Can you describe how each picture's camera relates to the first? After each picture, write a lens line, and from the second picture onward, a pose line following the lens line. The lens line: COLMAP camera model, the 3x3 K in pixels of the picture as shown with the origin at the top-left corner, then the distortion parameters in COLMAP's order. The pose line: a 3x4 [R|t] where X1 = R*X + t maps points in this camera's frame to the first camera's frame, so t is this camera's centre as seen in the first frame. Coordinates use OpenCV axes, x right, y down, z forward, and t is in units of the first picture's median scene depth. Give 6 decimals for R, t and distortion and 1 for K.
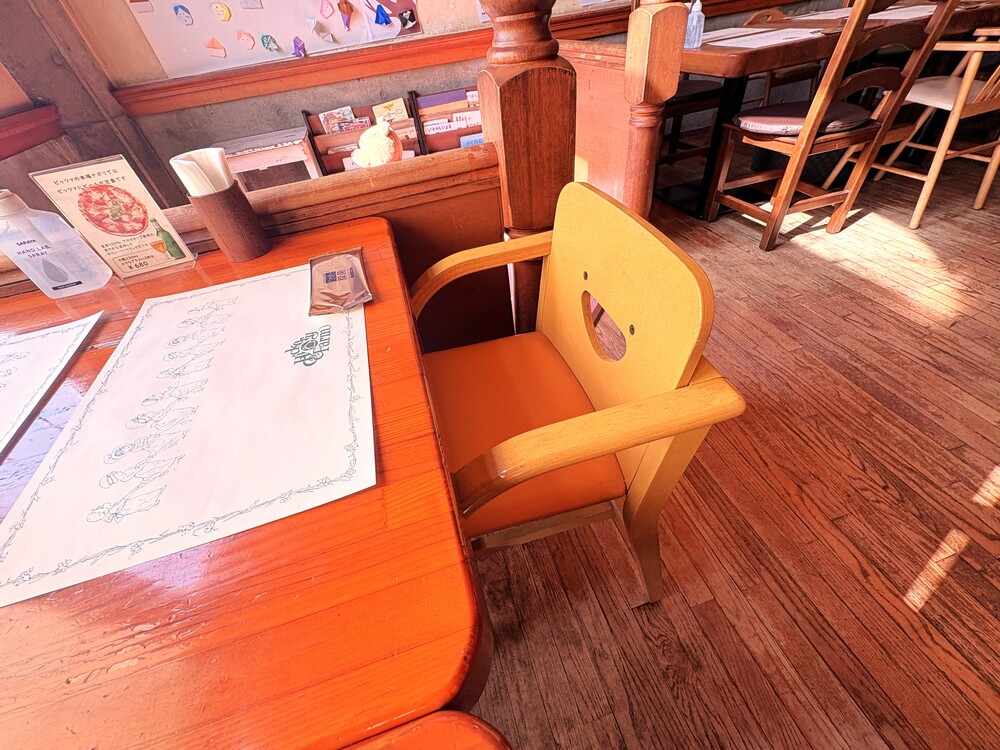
lens RADIAL K [[398.1, 0, 497.7], [0, 398.1, 375.2], [0, 0, 1]] dist [0.000135, -0.000462]
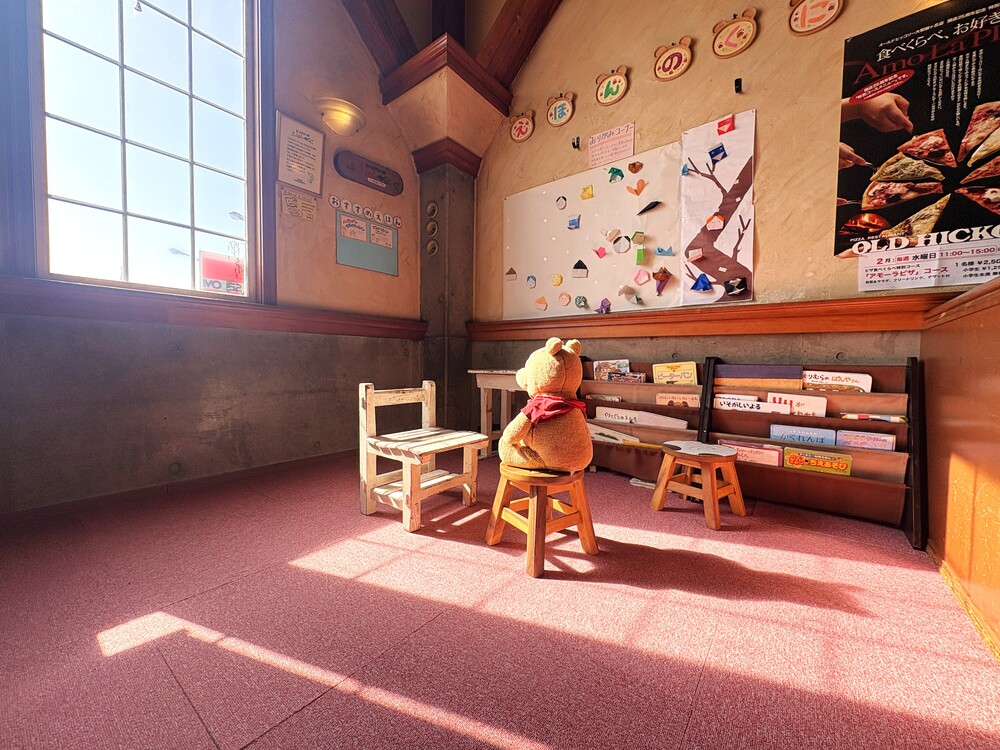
lens RADIAL K [[398.1, 0, 502.0], [0, 398.1, 374.6], [0, 0, 1]] dist [0.000135, -0.000462]
pose [[0.572926, 0.144684, -0.806735, 0.168083], [-0.619635, 0.720736, -0.310791, -0.218749], [0.536477, 0.677942, 0.502580, 0.447634]]
